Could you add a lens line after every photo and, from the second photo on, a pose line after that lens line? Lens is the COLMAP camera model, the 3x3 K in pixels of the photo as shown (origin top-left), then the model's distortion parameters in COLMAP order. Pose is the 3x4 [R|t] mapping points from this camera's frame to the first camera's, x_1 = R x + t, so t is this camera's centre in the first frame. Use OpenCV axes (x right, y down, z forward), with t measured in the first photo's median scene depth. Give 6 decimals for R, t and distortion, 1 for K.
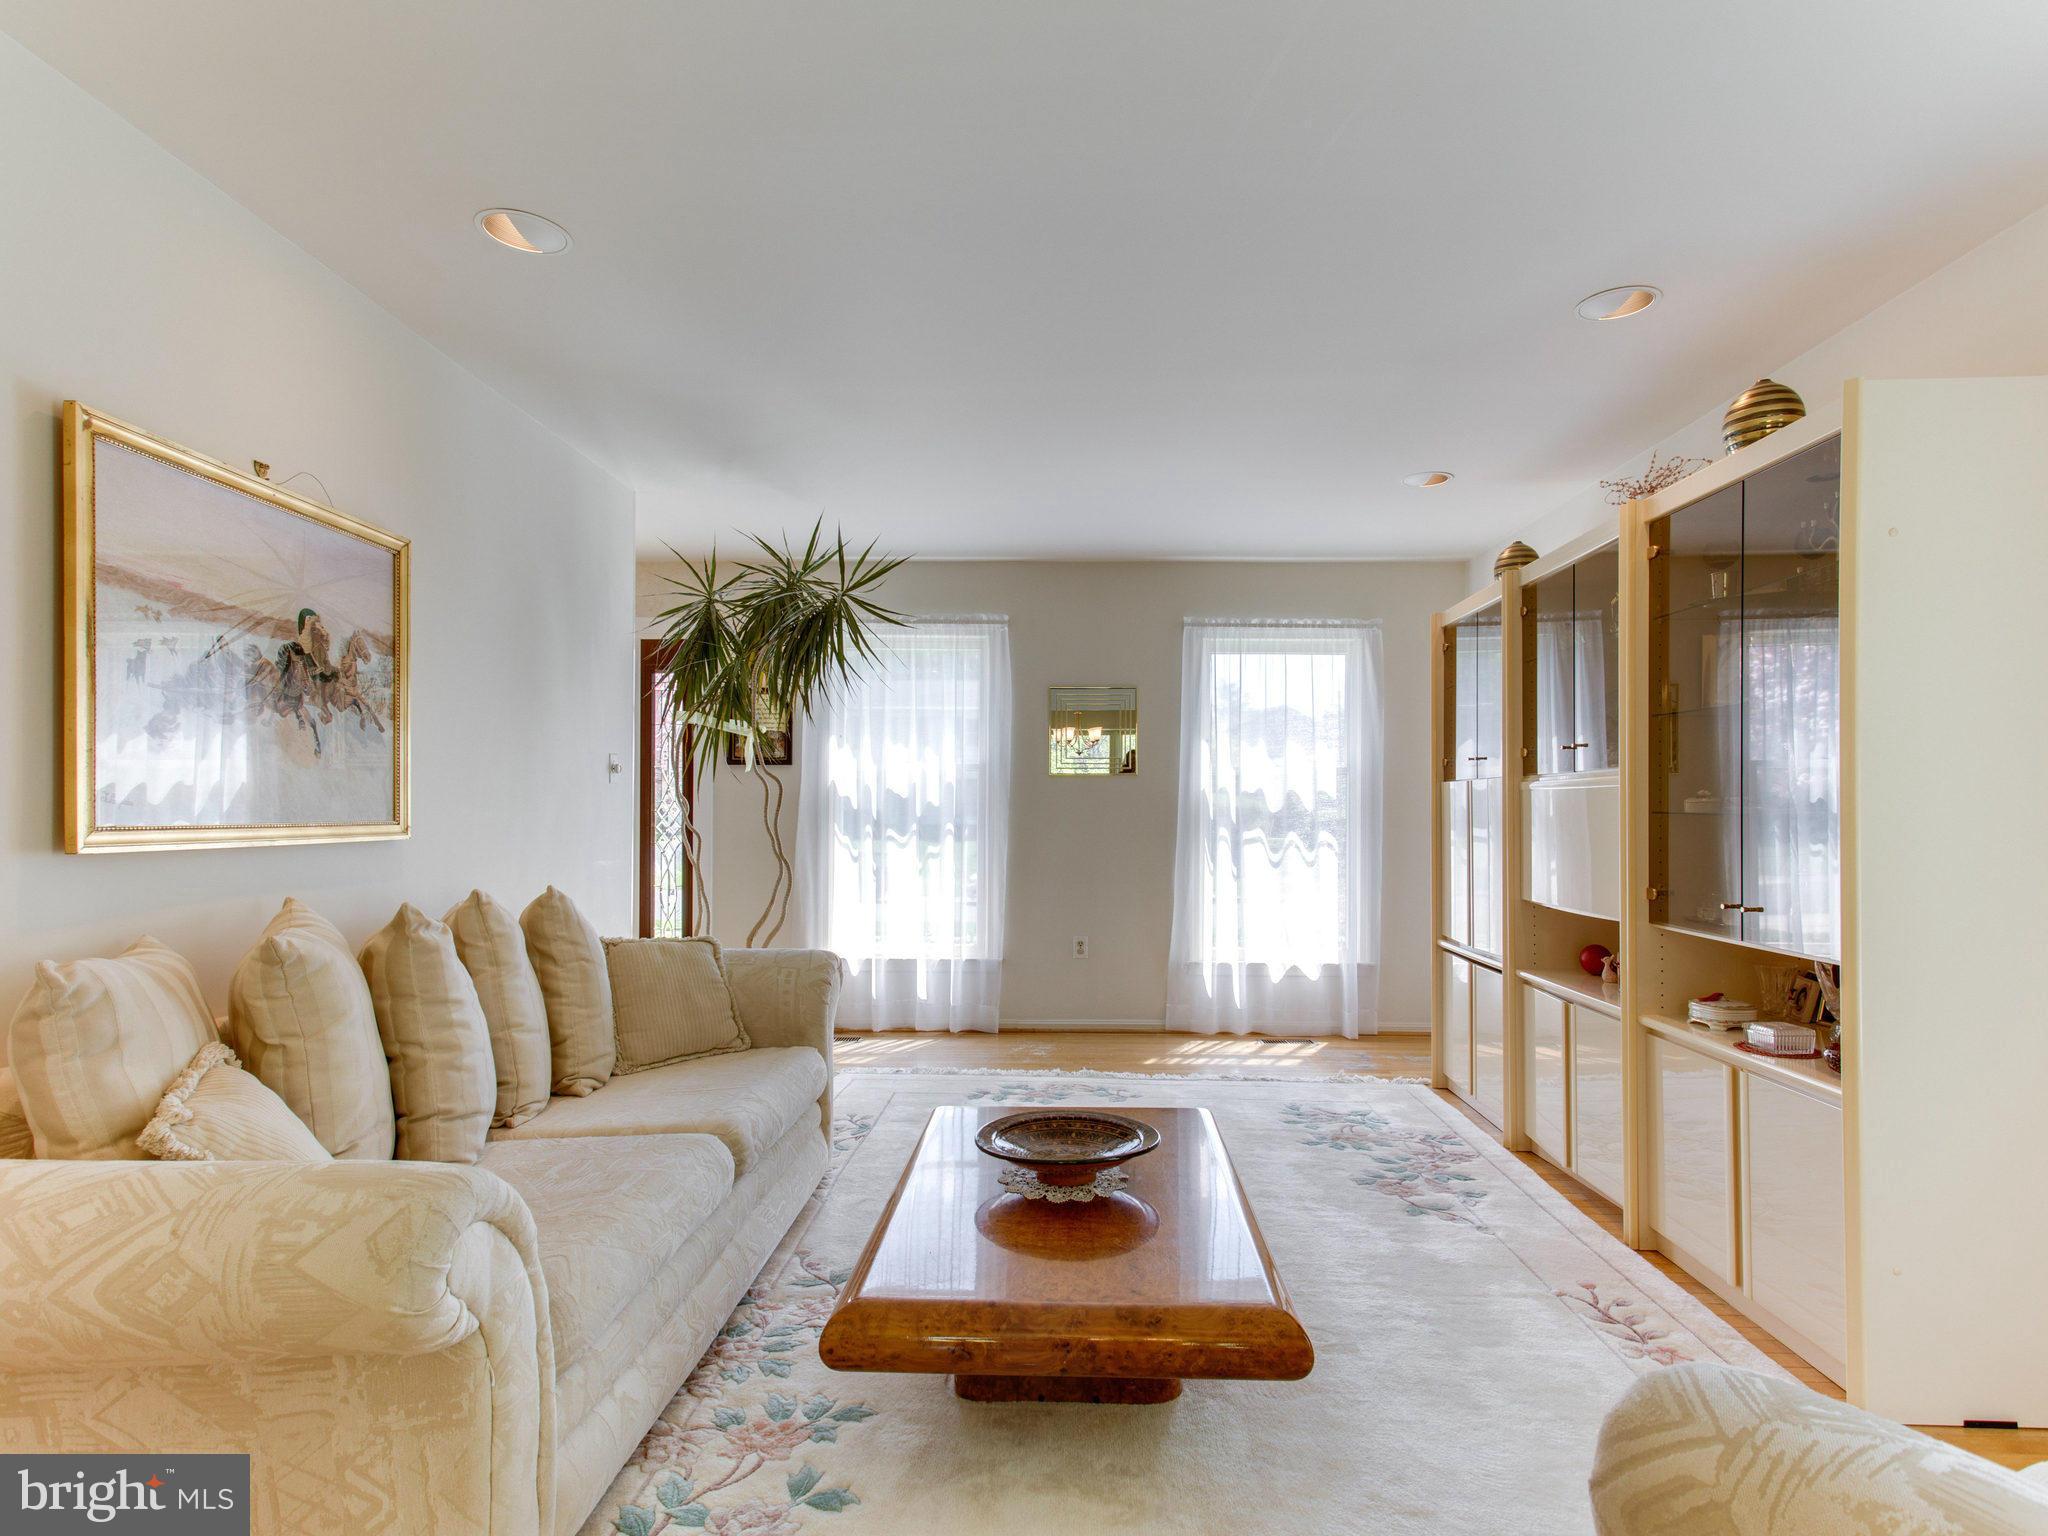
lens RADIAL K [[1106.6, 0, 1025.9], [0, 1106.6, 810.9], [0, 0, 1]] dist [0.027204, 0.000595]
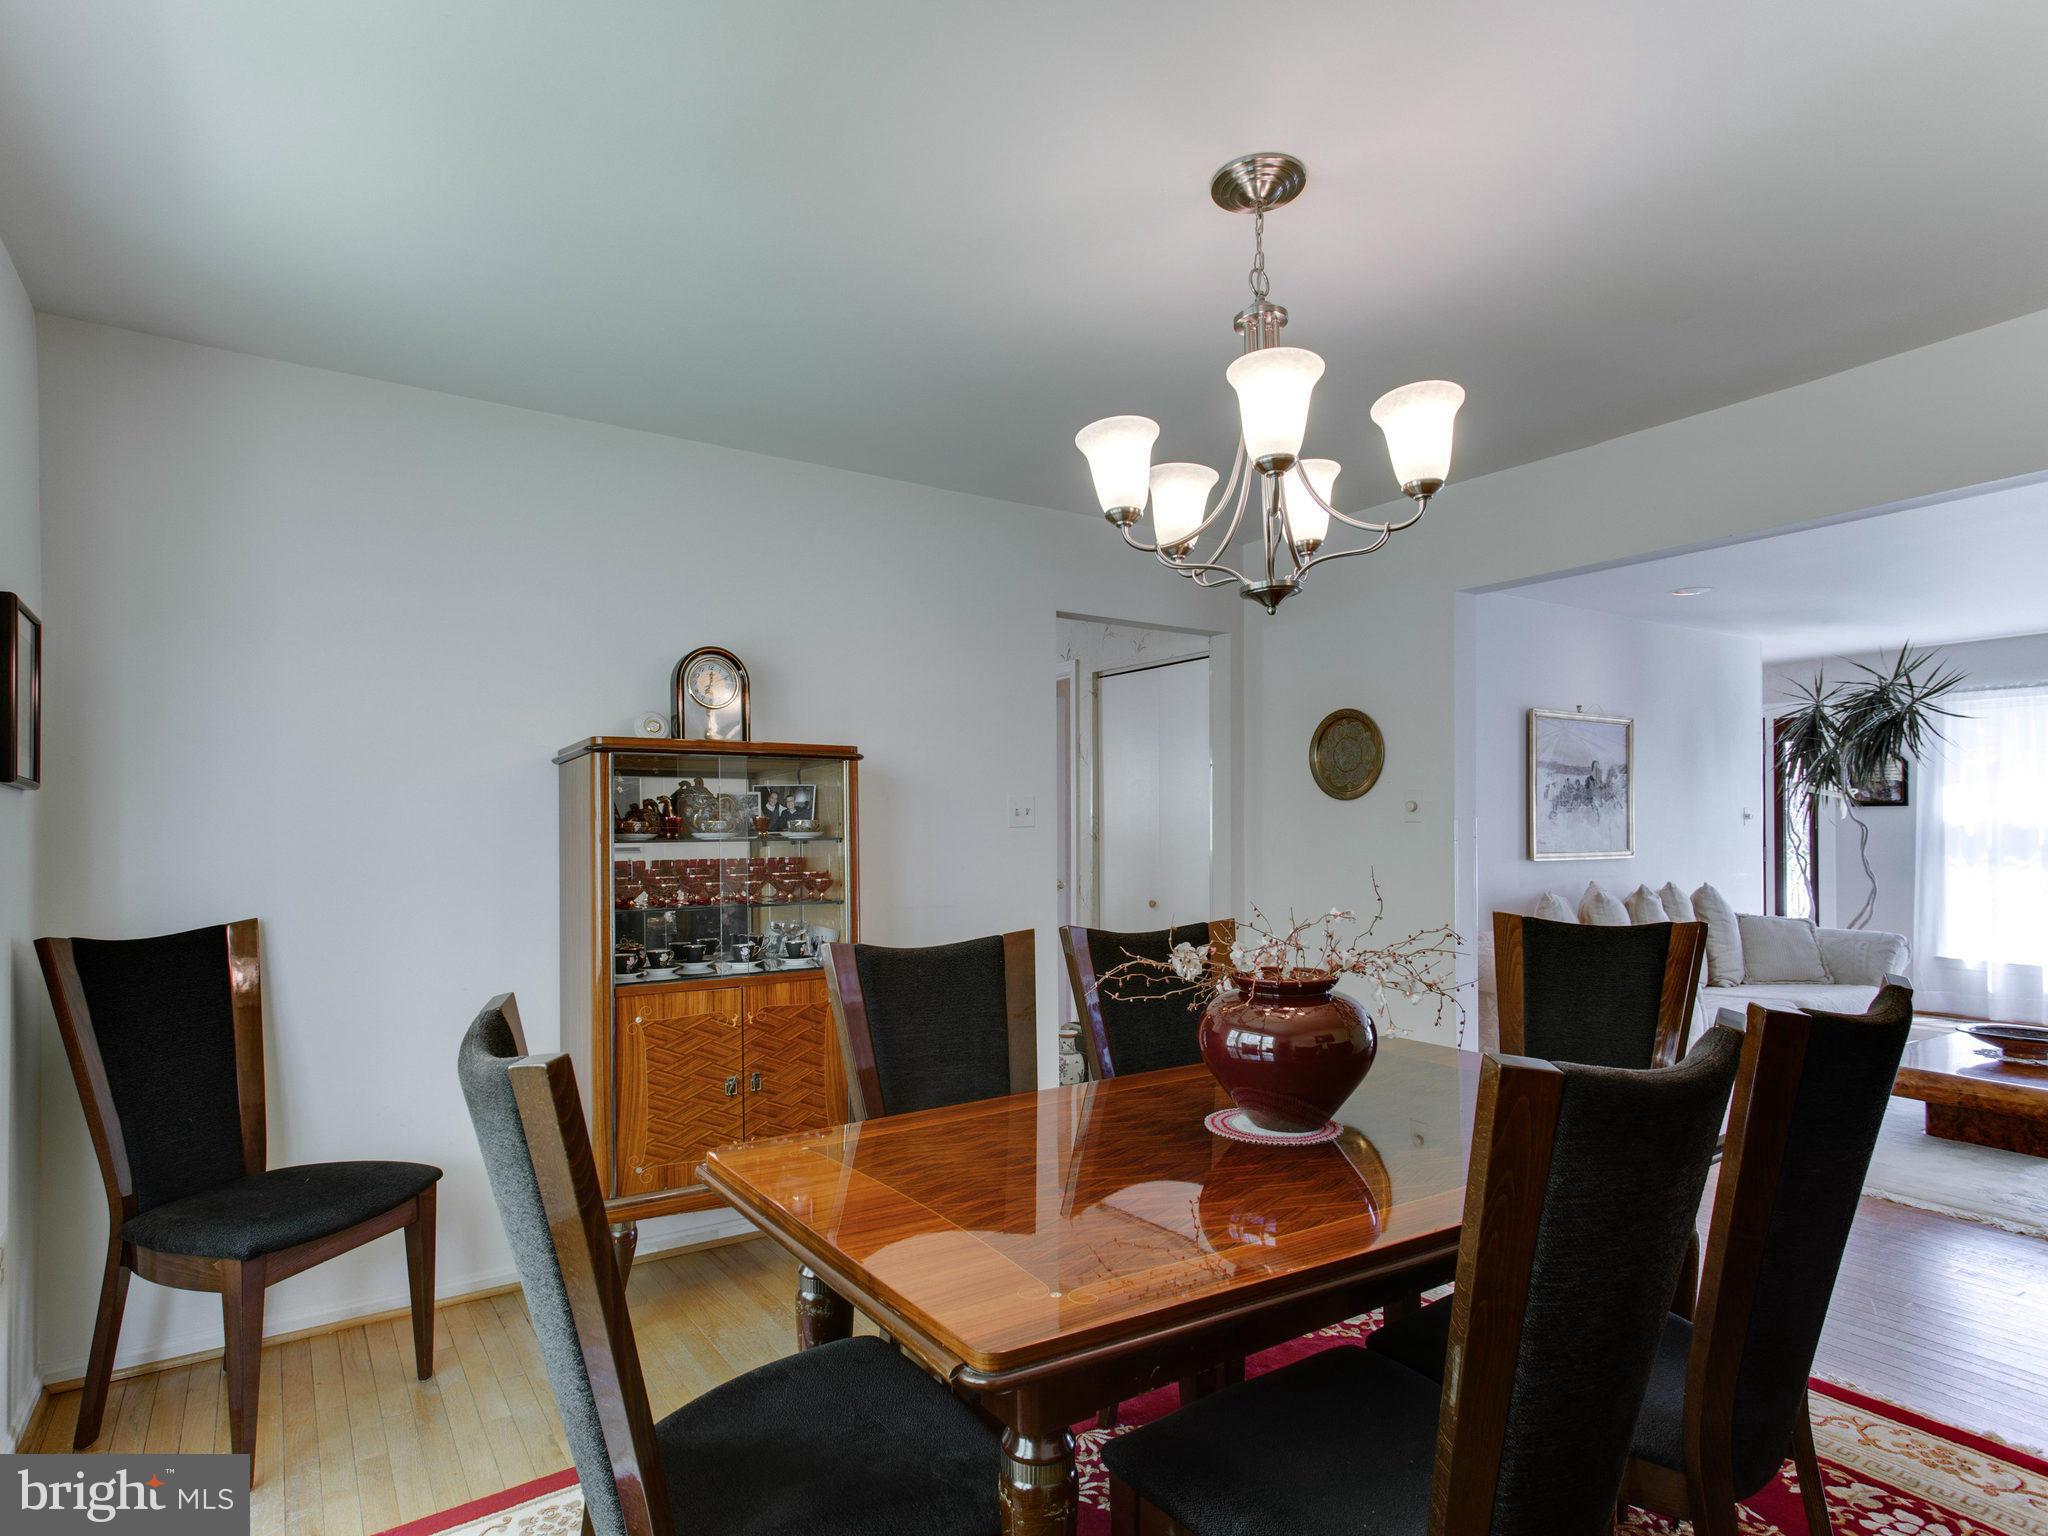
lens RADIAL K [[1106.6, 0, 1025.9], [0, 1106.6, 810.9], [0, 0, 1]] dist [0.027204, 0.000595]
pose [[0.581512, -0.010871, -0.813465, 0.514739], [0.001206, 0.999921, -0.012500, -0.039425], [0.813537, 0.006288, 0.581479, -1.202571]]
